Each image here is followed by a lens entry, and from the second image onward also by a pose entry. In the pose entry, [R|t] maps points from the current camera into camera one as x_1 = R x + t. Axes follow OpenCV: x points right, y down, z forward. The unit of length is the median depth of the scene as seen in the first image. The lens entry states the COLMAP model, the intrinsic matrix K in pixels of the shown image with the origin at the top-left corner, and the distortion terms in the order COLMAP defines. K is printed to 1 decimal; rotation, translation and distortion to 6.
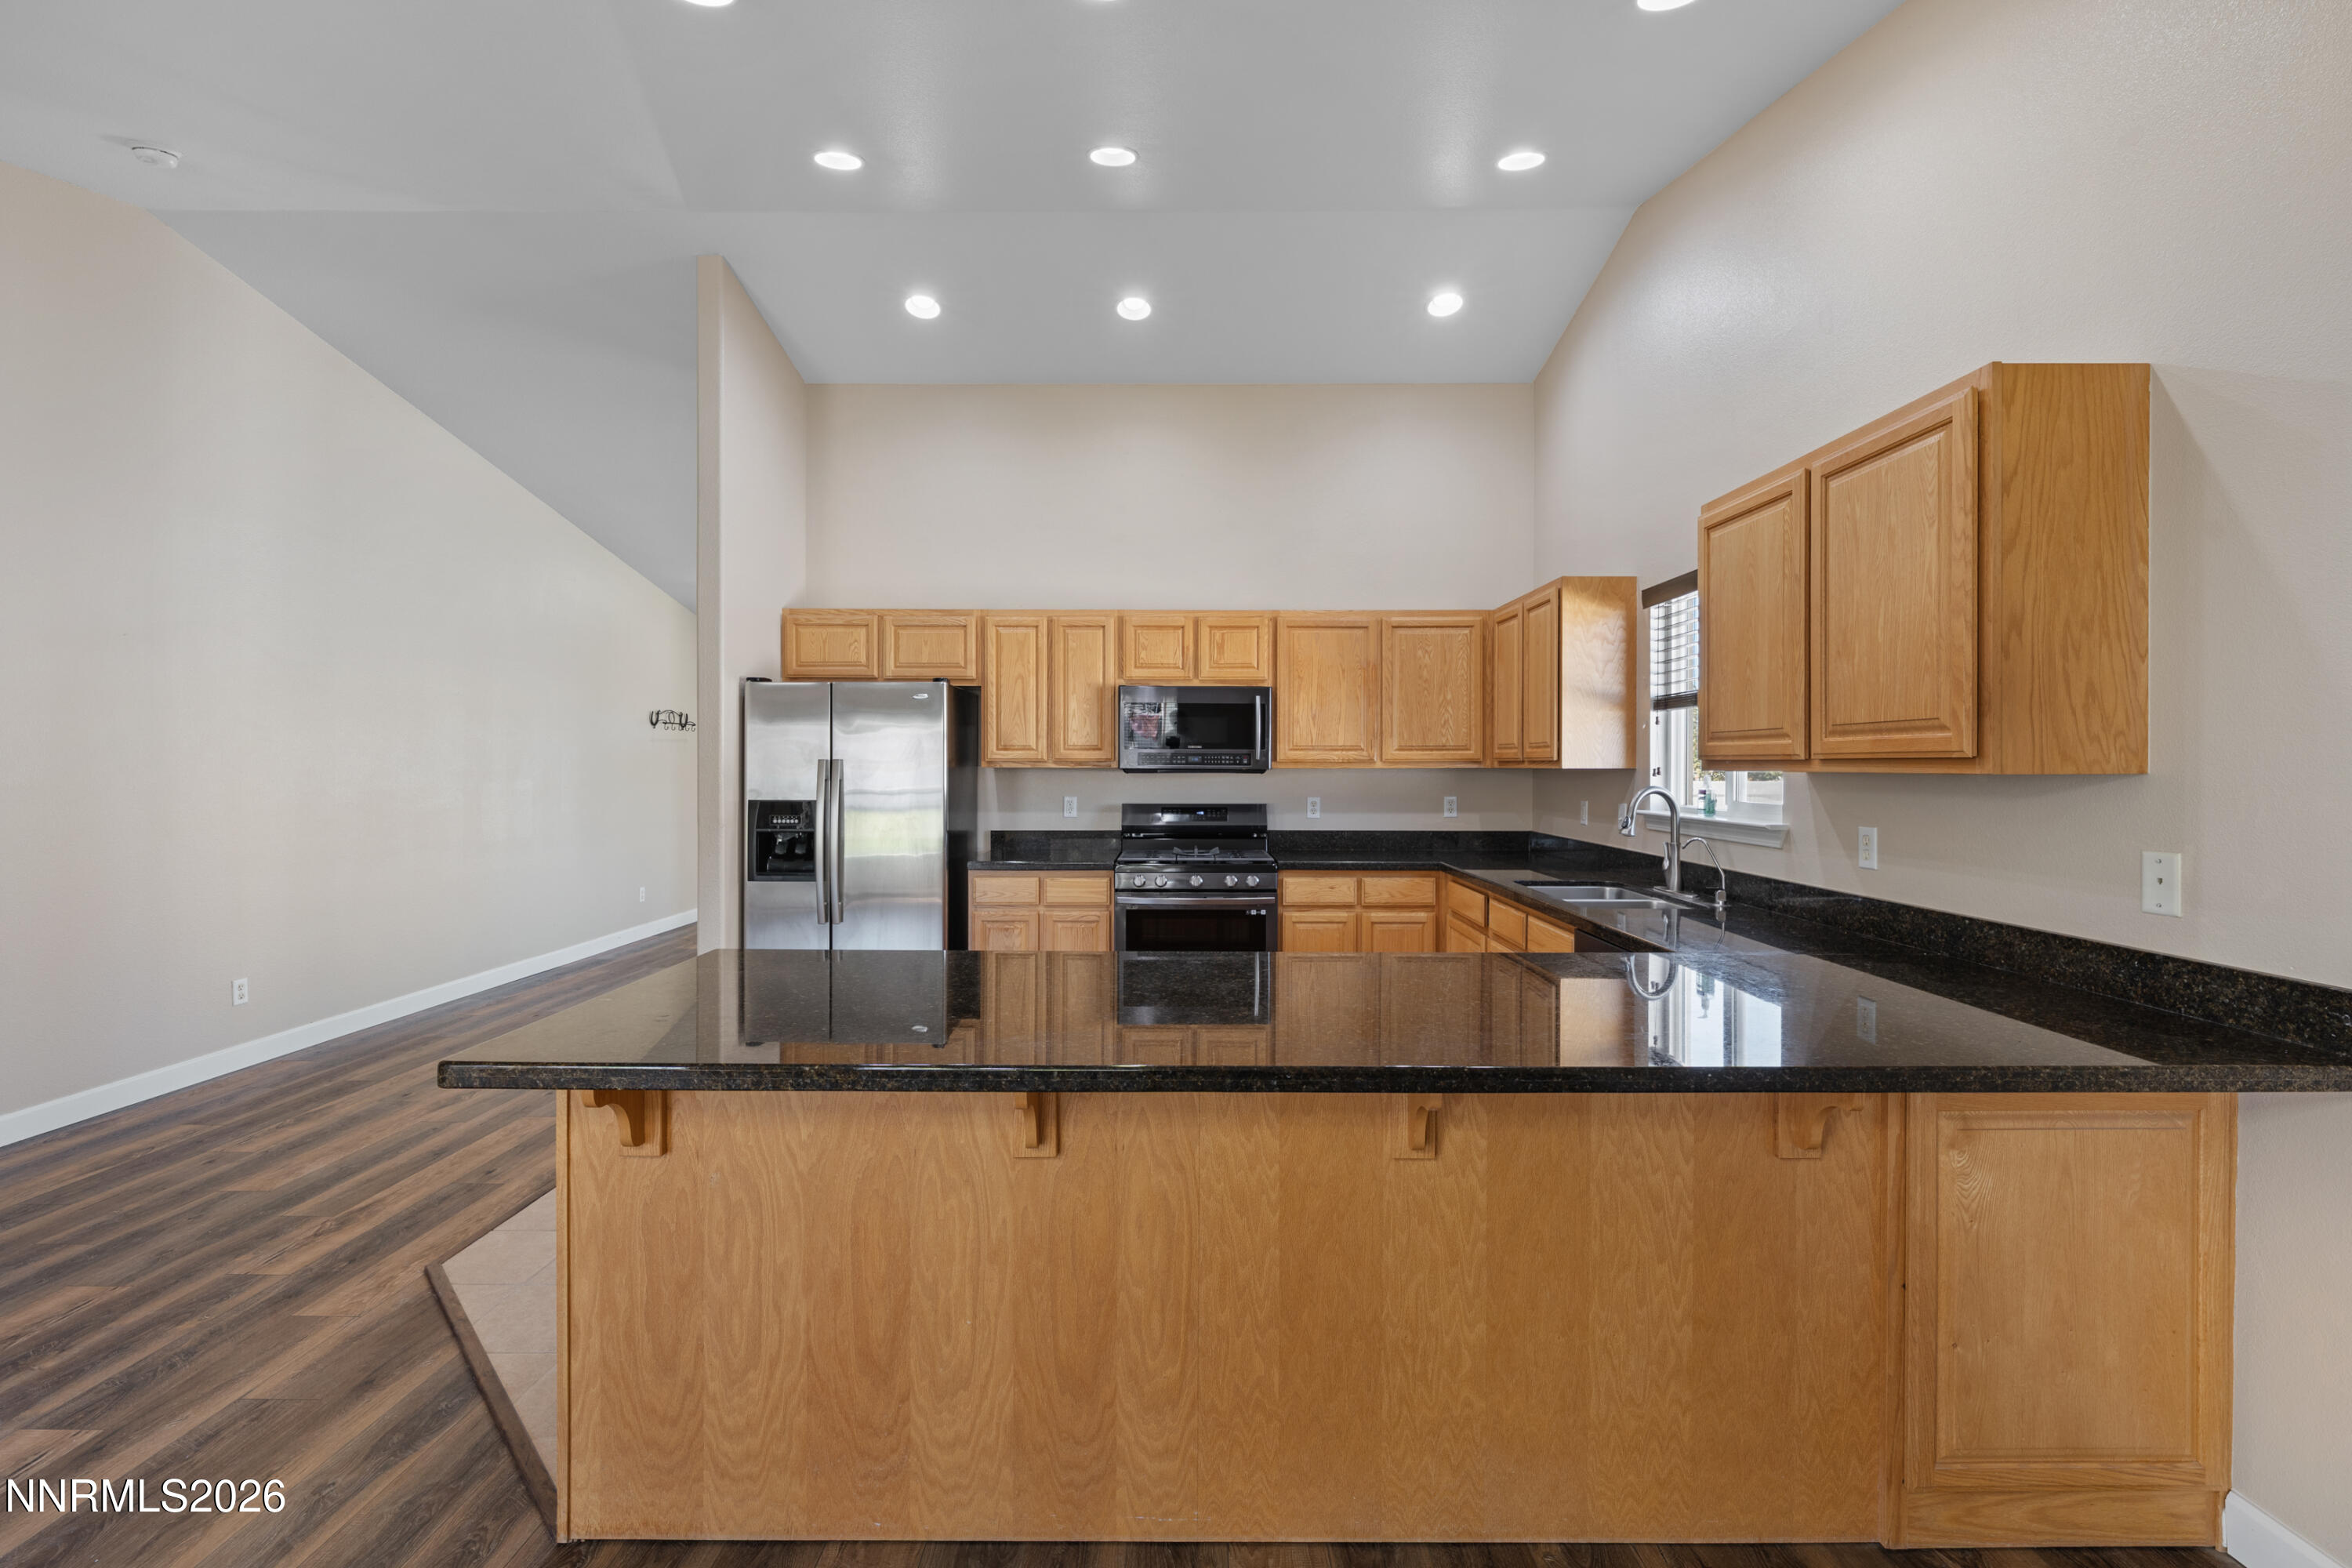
lens RADIAL K [[1001.2, 0, 1187.0], [0, 1001.2, 770.9], [0, 0, 1]] dist [-0.000165, 0.000461]
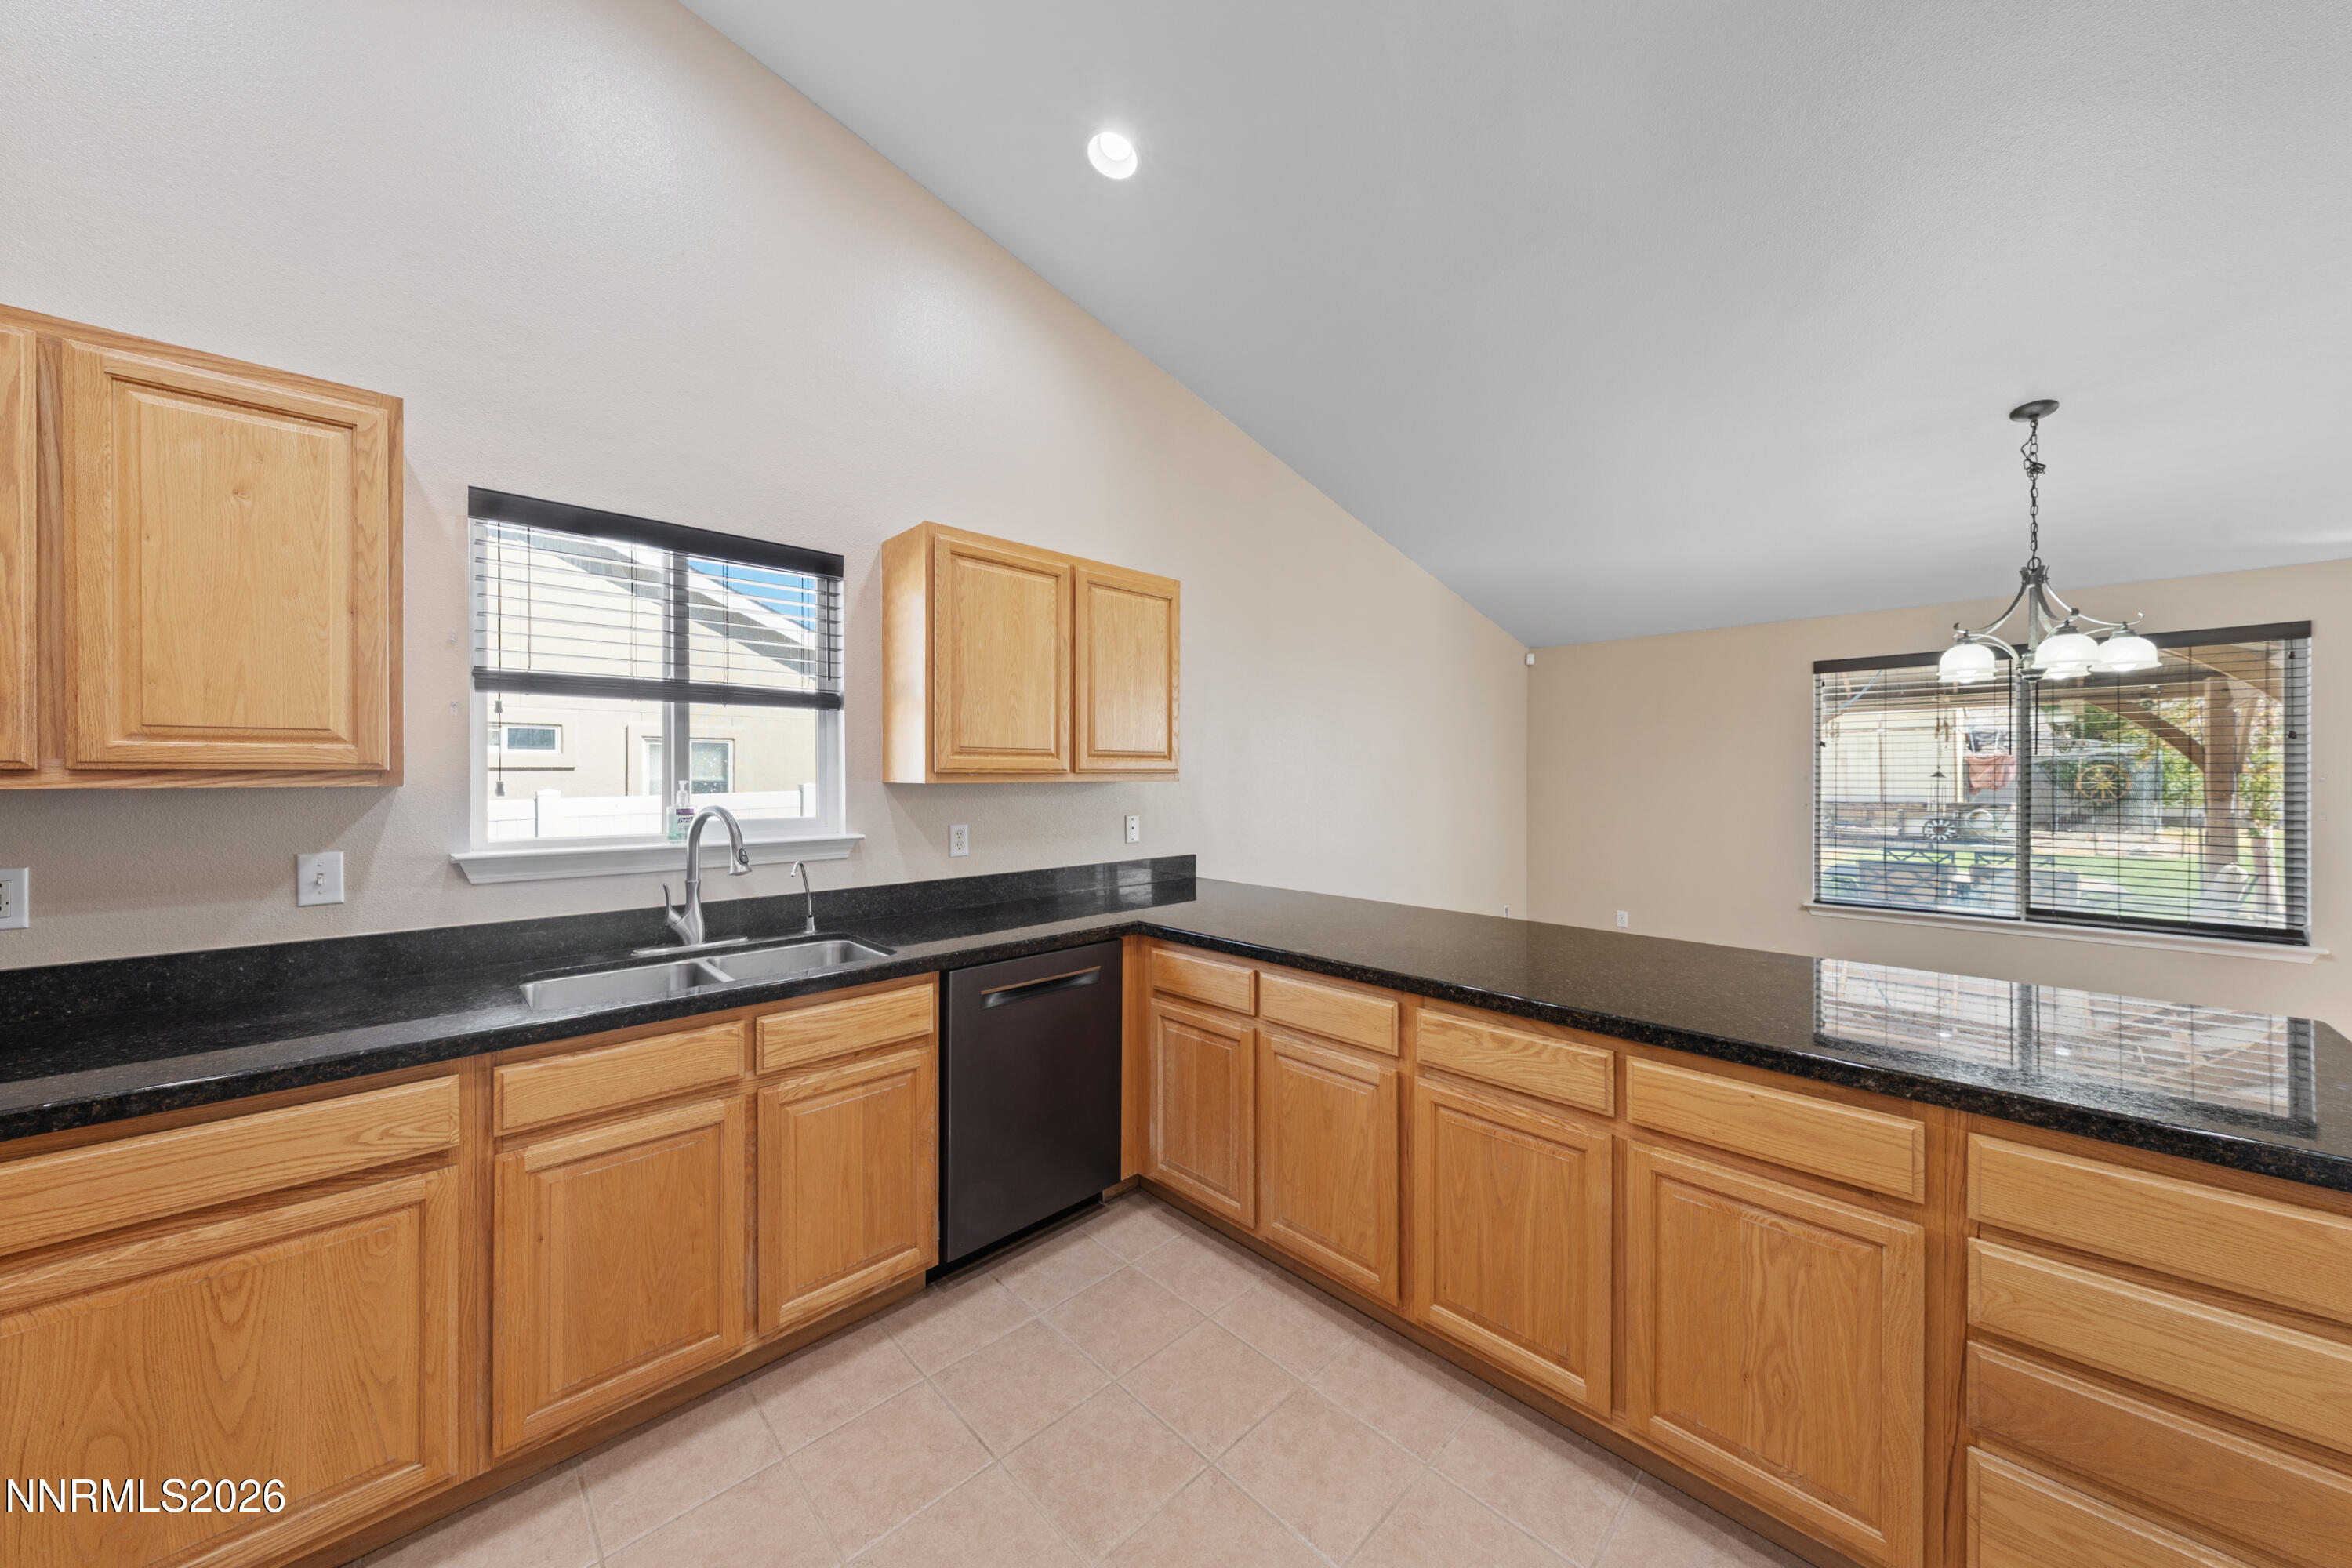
lens RADIAL K [[803.5, 0, 1185.9], [0, 803.5, 775.7], [0, 0, 1]] dist [-0.000070, -0.000240]
pose [[-0.698384, -0.001159, 0.715722, -0.233055], [0.004978, 0.999967, 0.006476, -0.010810], [-0.715706, 0.008085, -0.698355, 1.293175]]
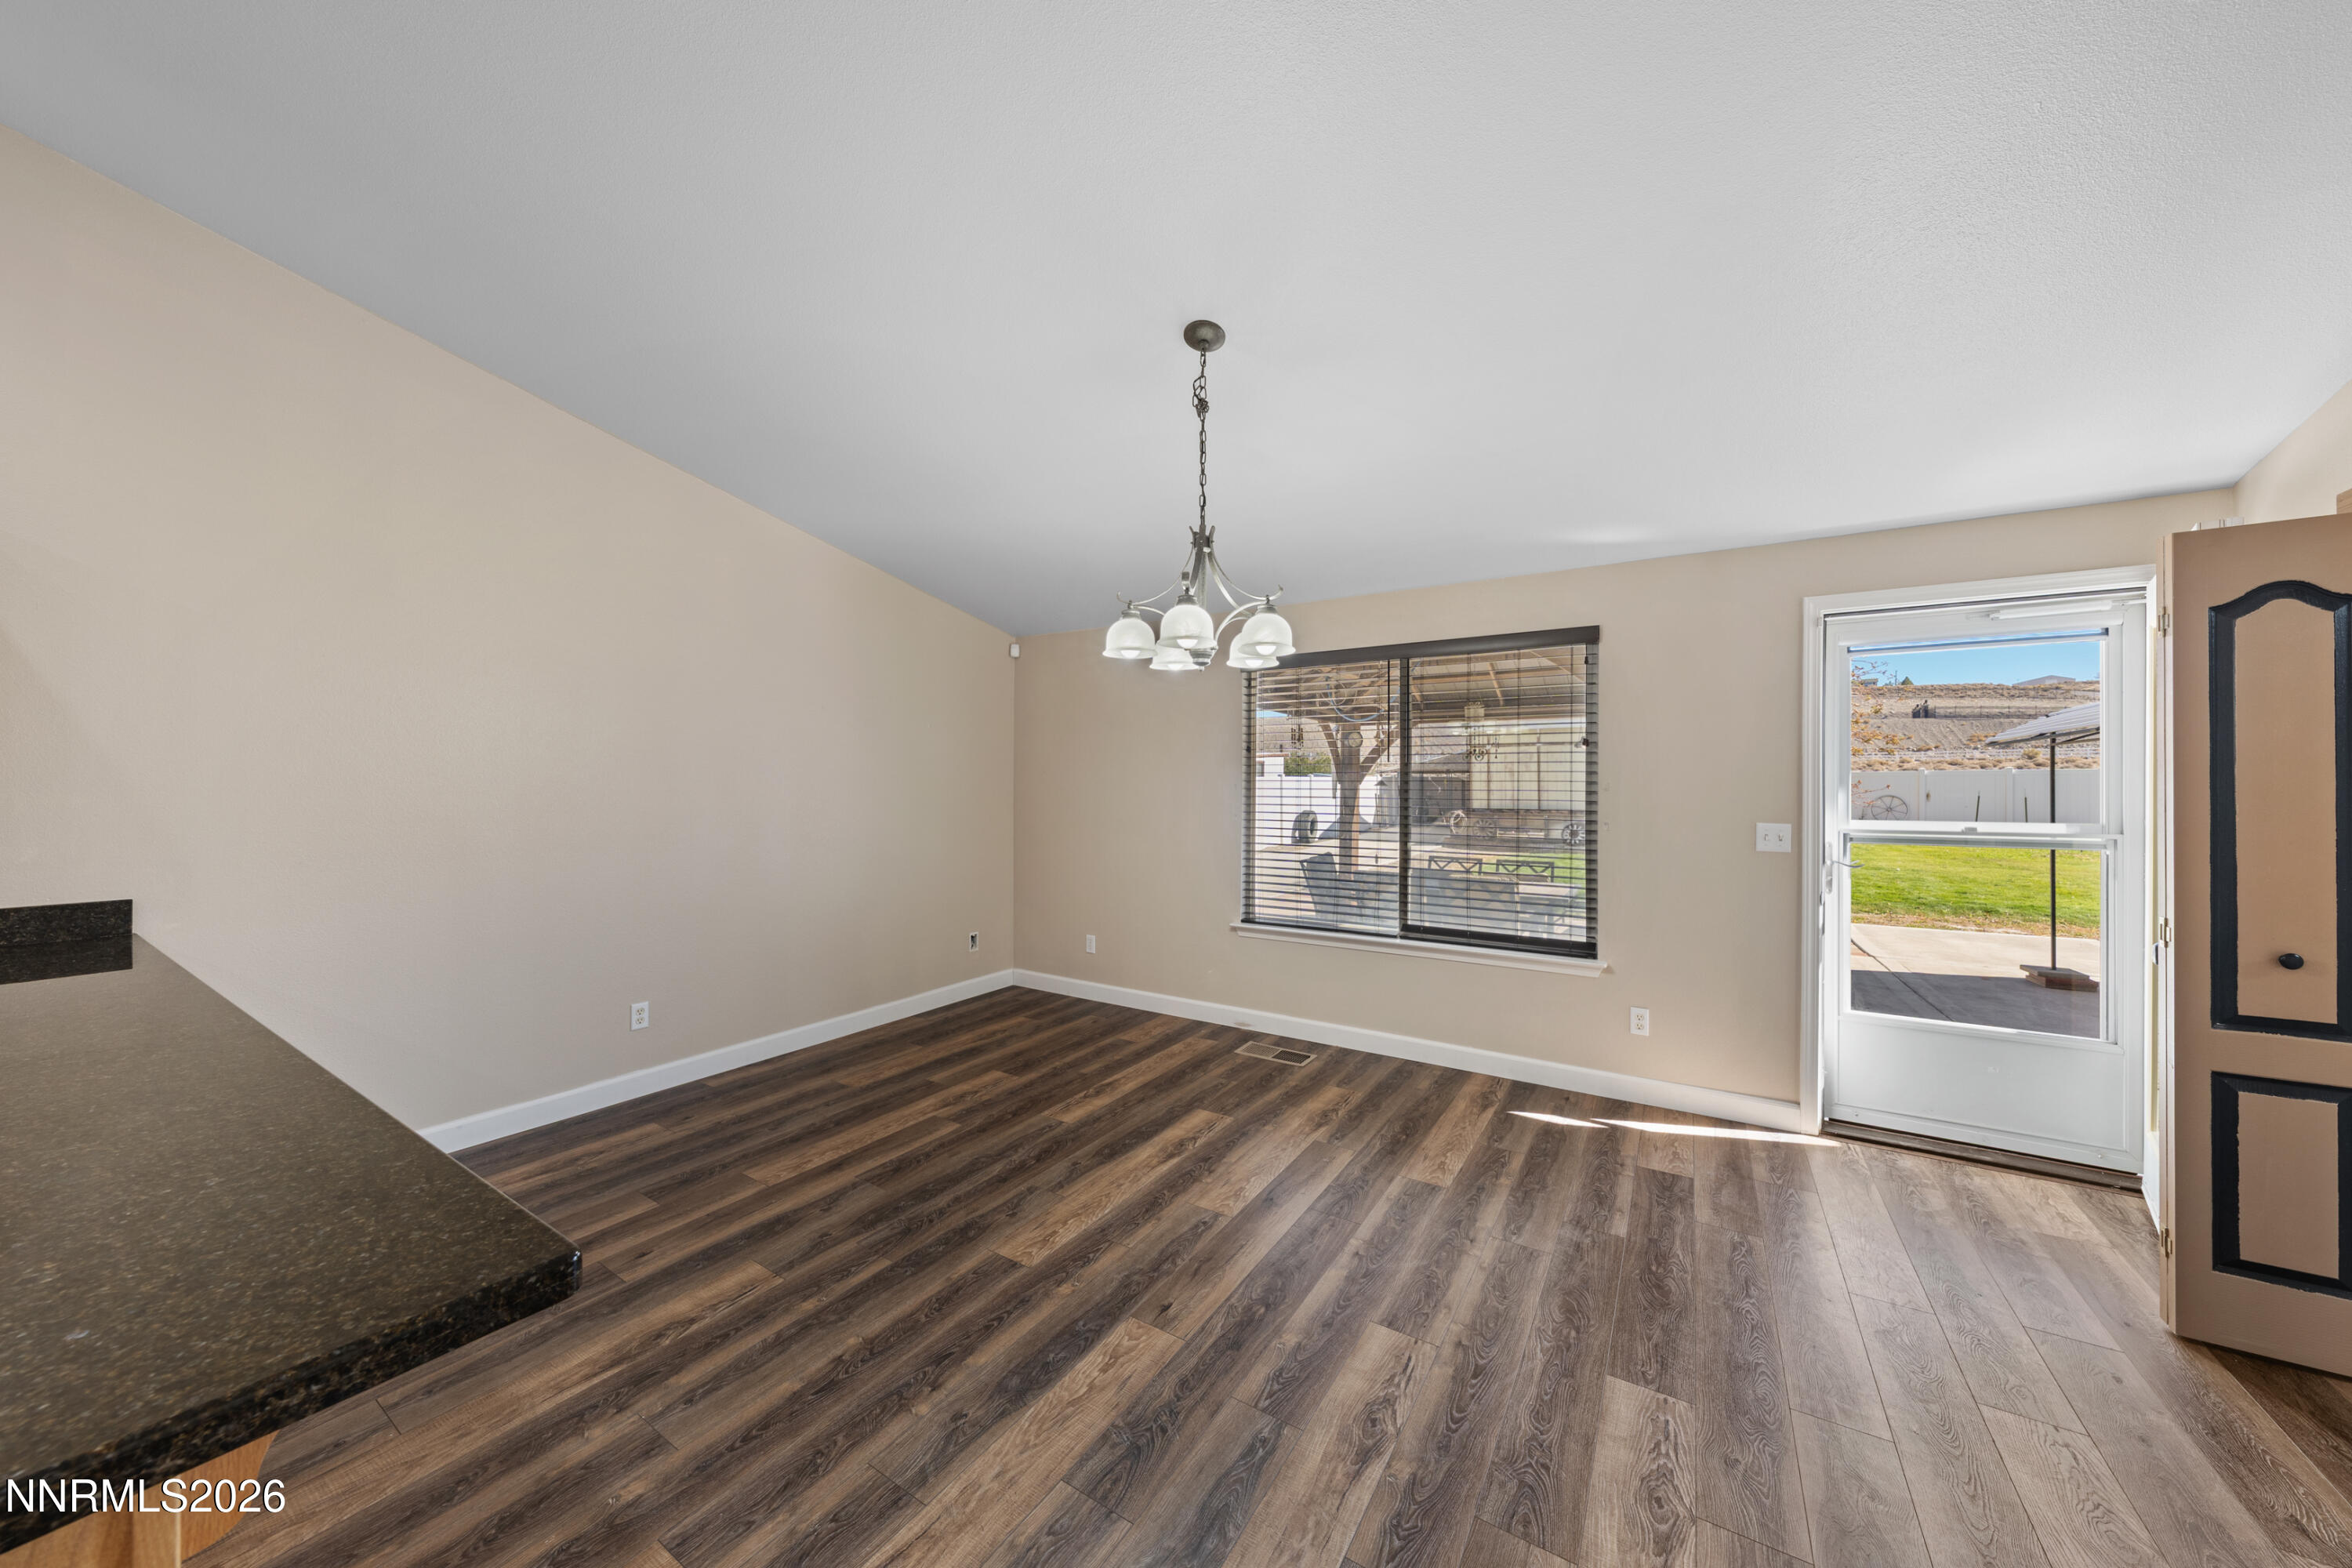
lens RADIAL K [[803.5, 0, 1183.6], [0, 803.5, 782.7], [0, 0, 1]] dist [-0.000070, -0.000240]
pose [[-0.844056, -0.003065, 0.536246, -0.646905], [-0.000356, 0.999987, 0.005156, -0.003380], [-0.536255, 0.004161, -0.844046, 0.591079]]
